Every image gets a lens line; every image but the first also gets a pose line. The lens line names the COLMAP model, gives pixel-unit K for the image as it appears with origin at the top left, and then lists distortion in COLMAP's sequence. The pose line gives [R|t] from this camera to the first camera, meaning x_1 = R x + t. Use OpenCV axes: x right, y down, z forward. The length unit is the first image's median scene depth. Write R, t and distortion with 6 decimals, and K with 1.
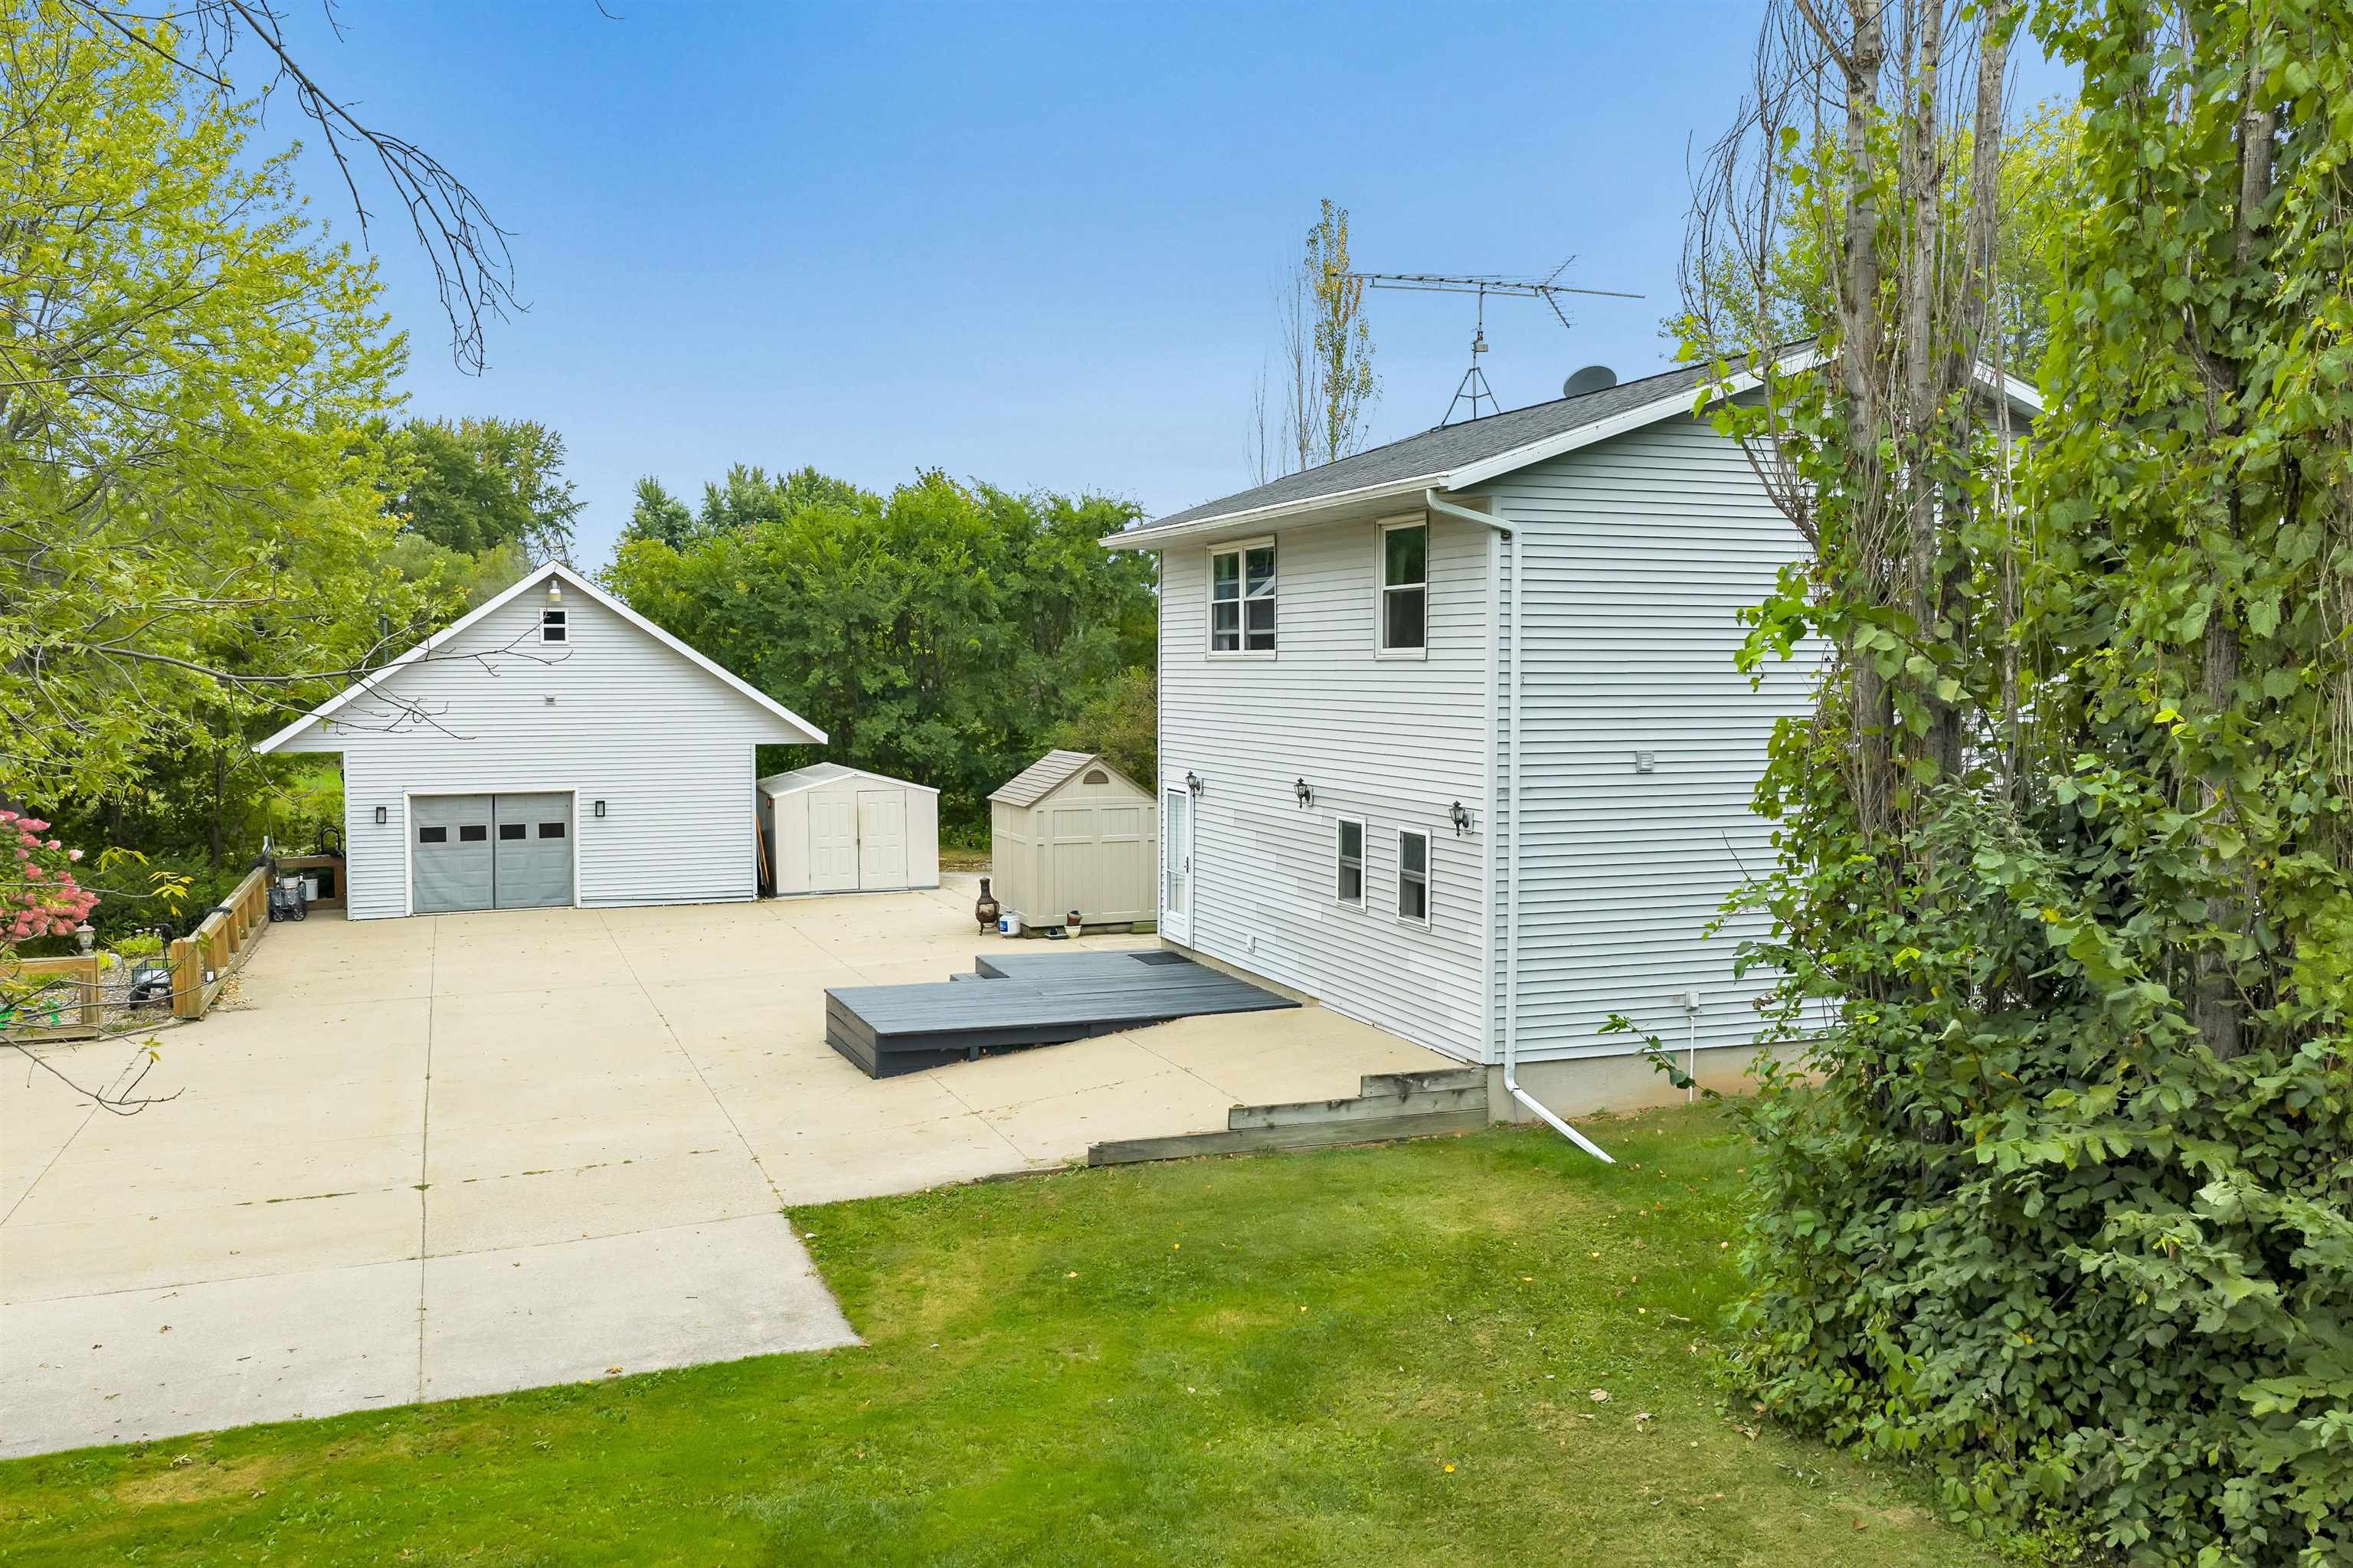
lens RADIAL K [[1938.3, 0, 1183.0], [0, 1938.3, 779.2], [0, 0, 1]] dist [0.010870, -0.004739]
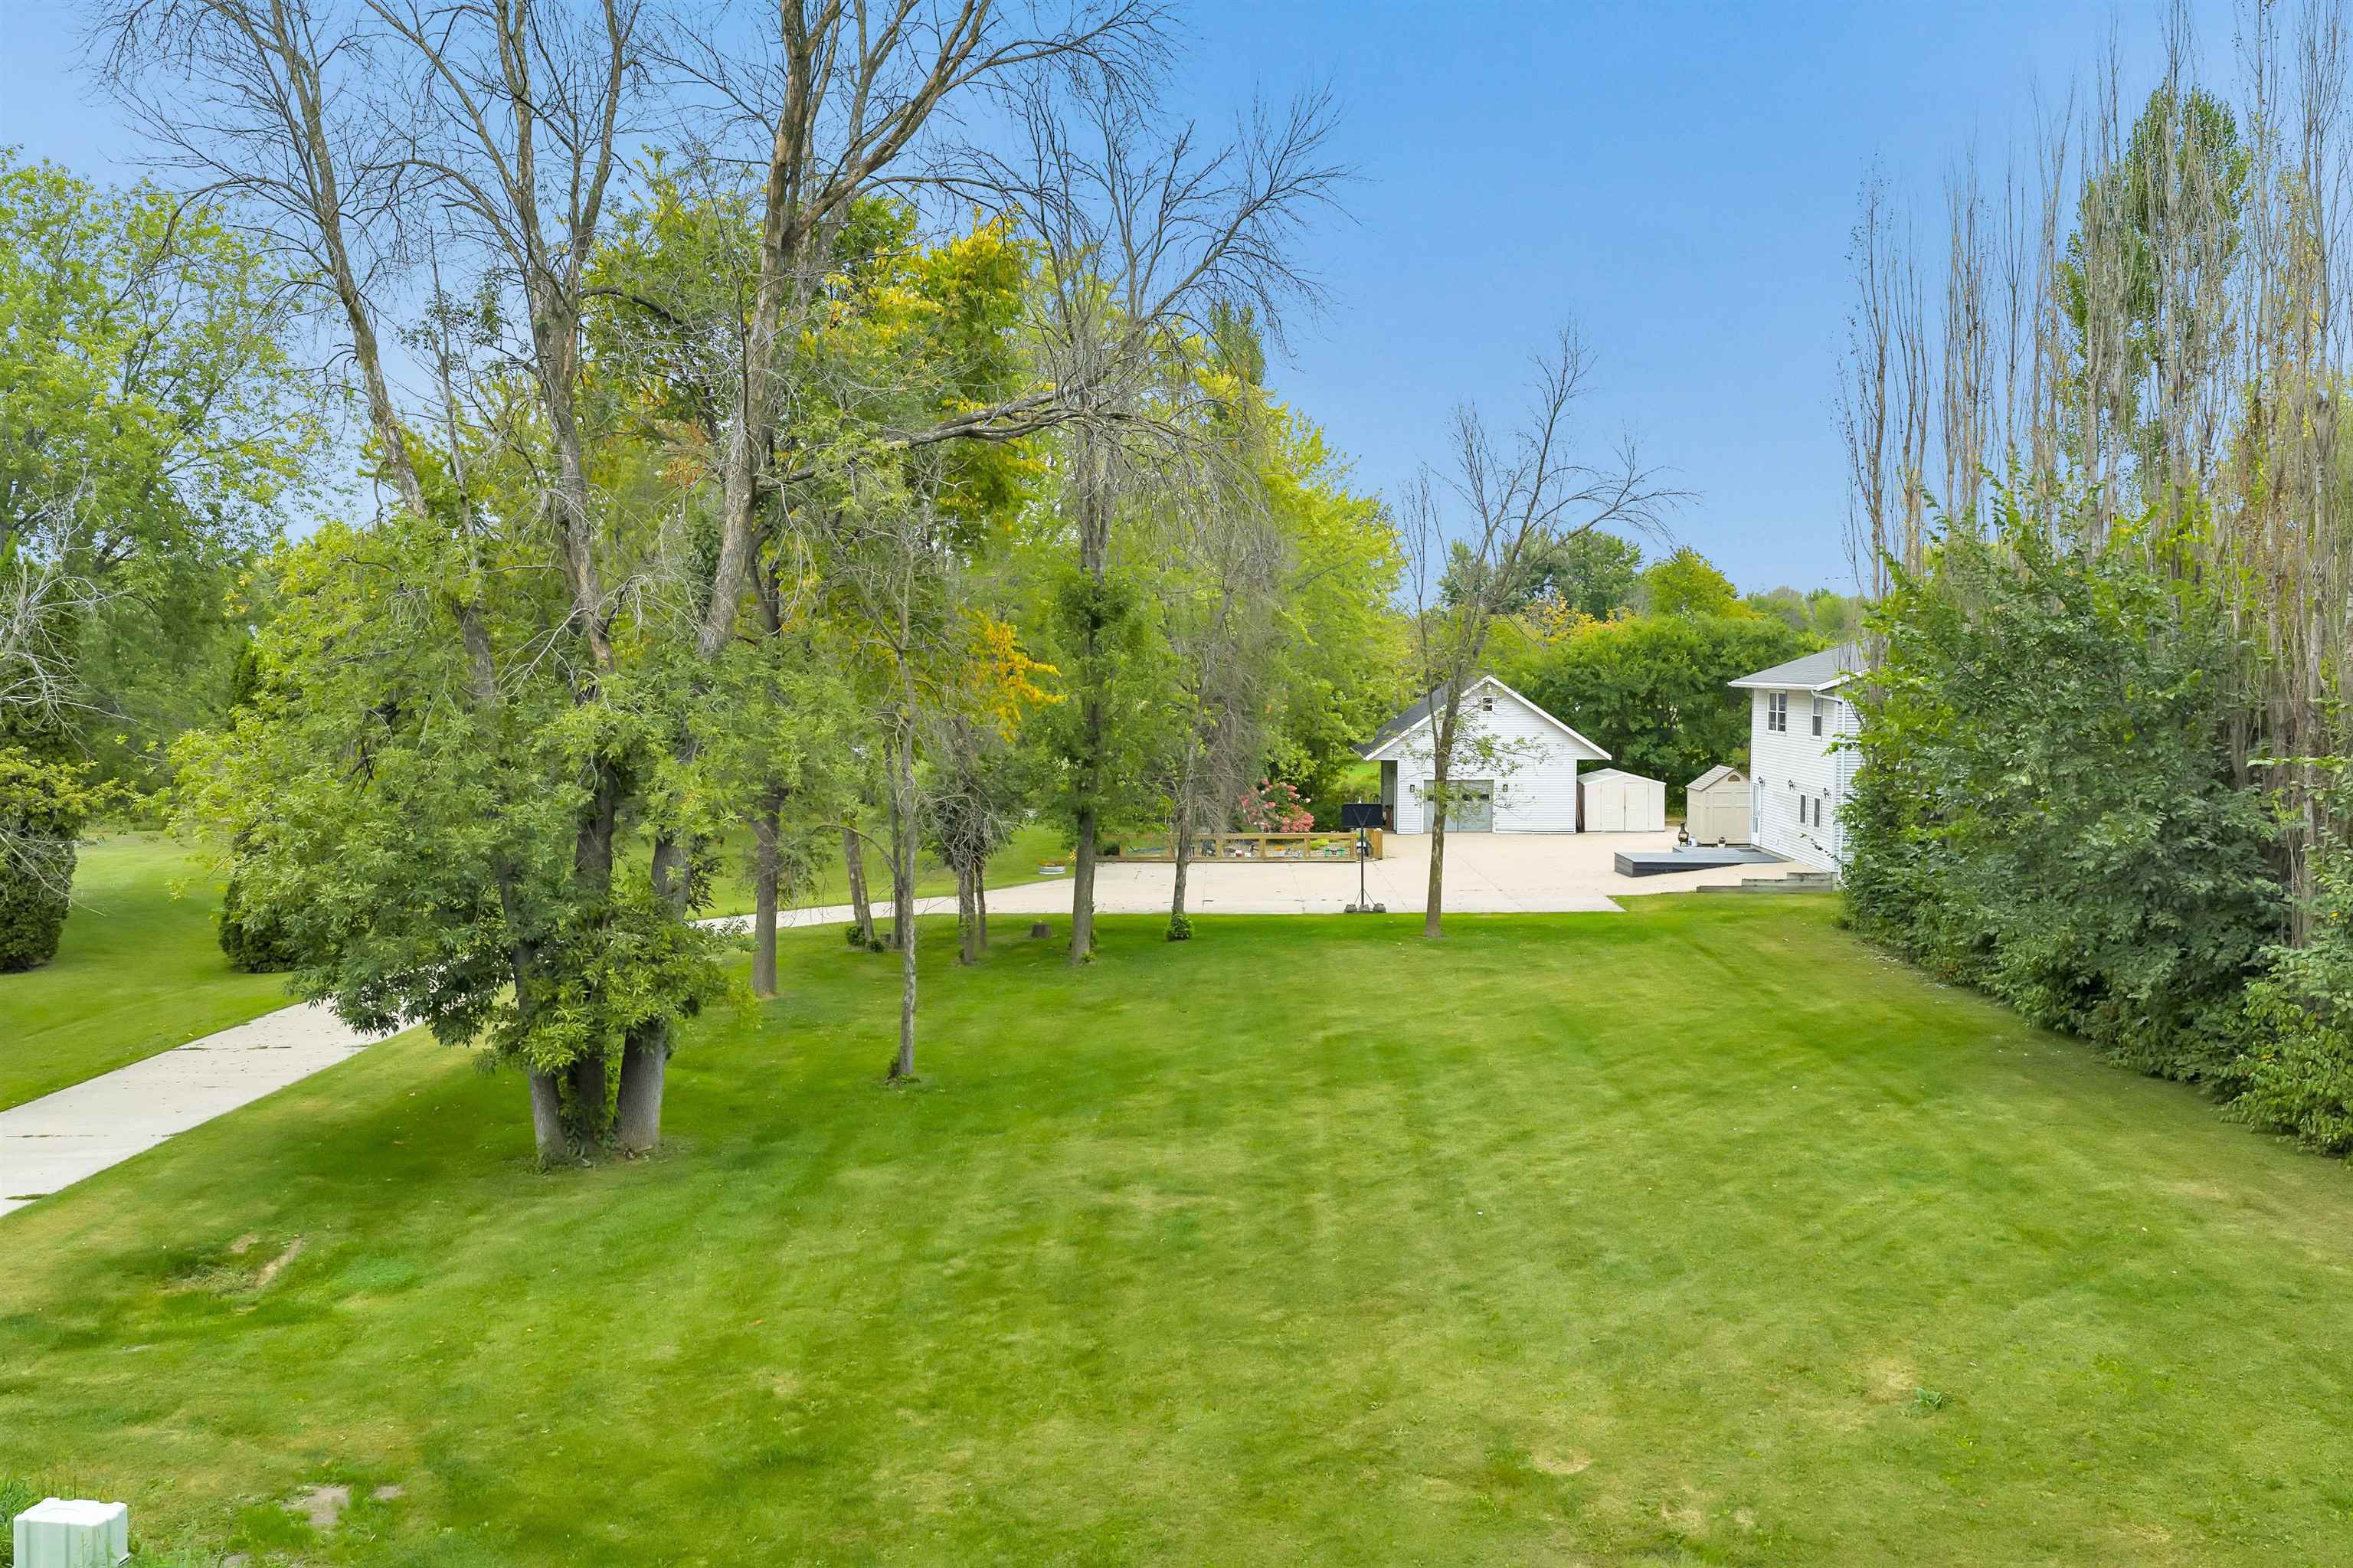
lens RADIAL K [[1938.3, 0, 1181.4], [0, 1938.3, 786.1], [0, 0, 1]] dist [0.010870, -0.004739]
pose [[0.926243, 0.025510, -0.376062, 0.180733], [-0.023877, 0.999674, 0.009004, 0.002732], [0.376169, 0.000639, 0.926551, -1.155175]]
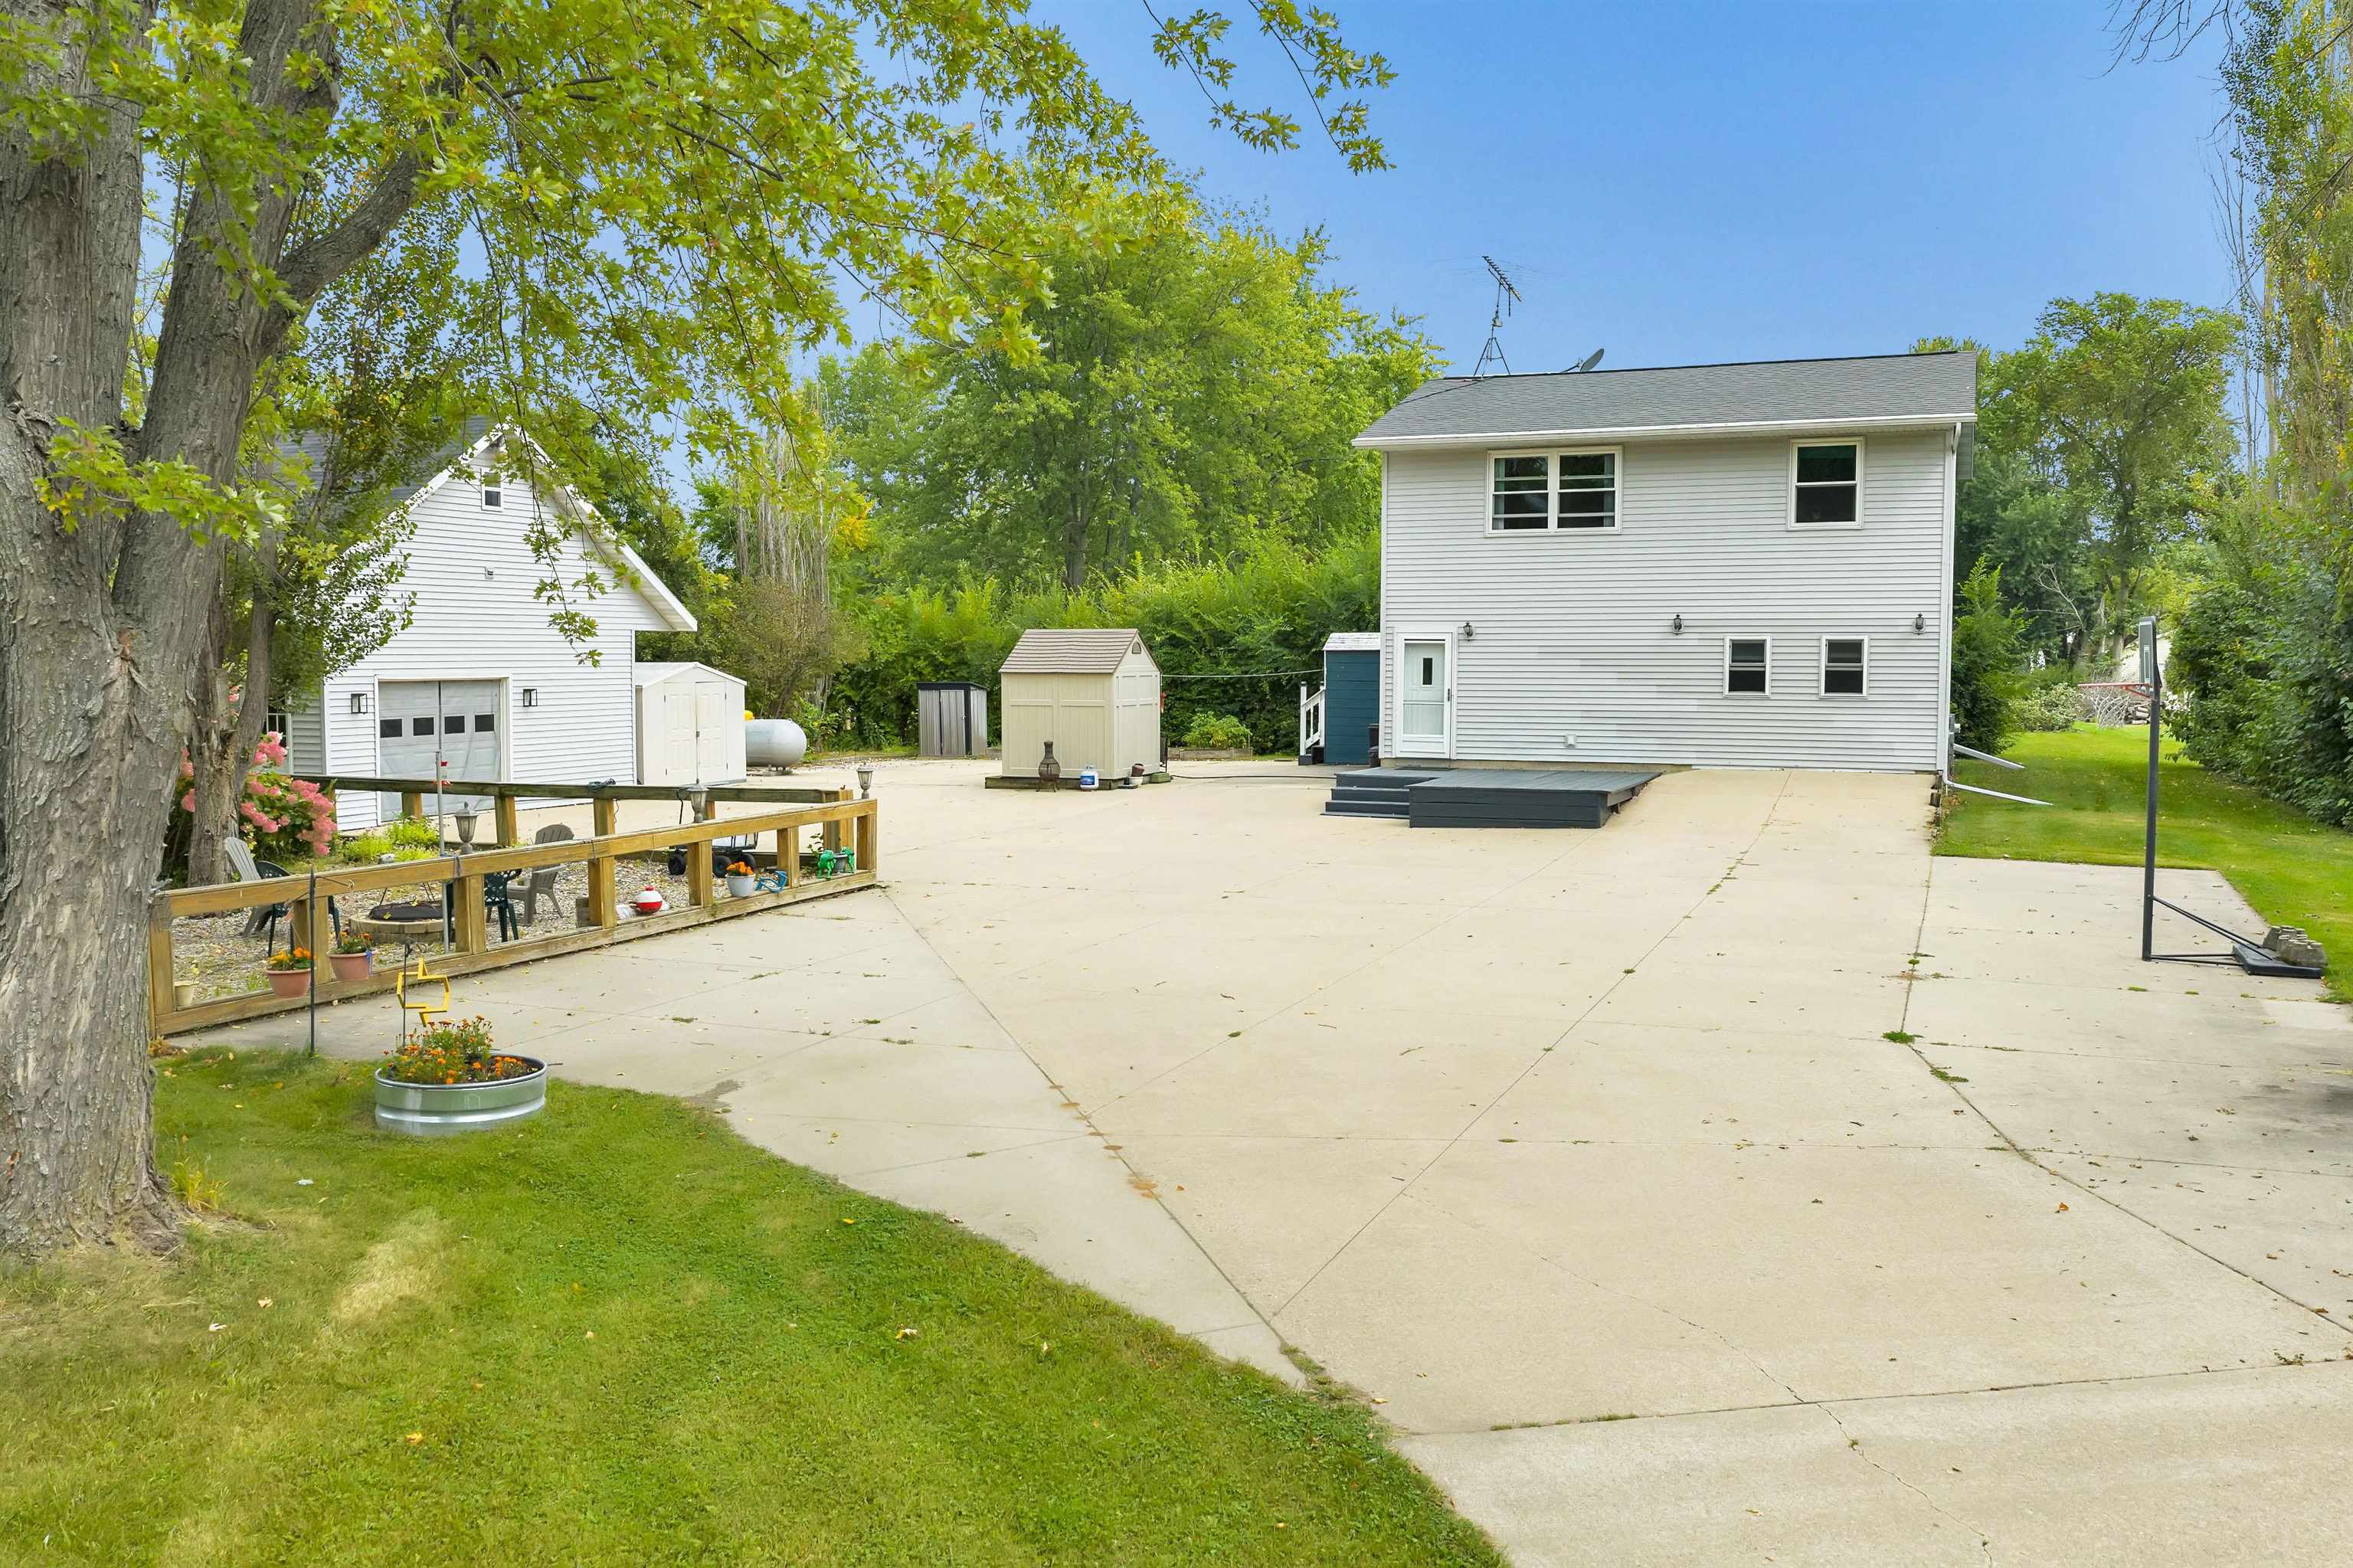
lens RADIAL K [[1938.3, 0, 1177.5], [0, 1938.3, 778.4], [0, 0, 1]] dist [0.010870, -0.004739]
pose [[0.675579, -0.045326, 0.735893, -0.765193], [0.040613, 0.998881, 0.024239, 0.043185], [-0.736168, 0.013511, 0.676663, 0.177943]]
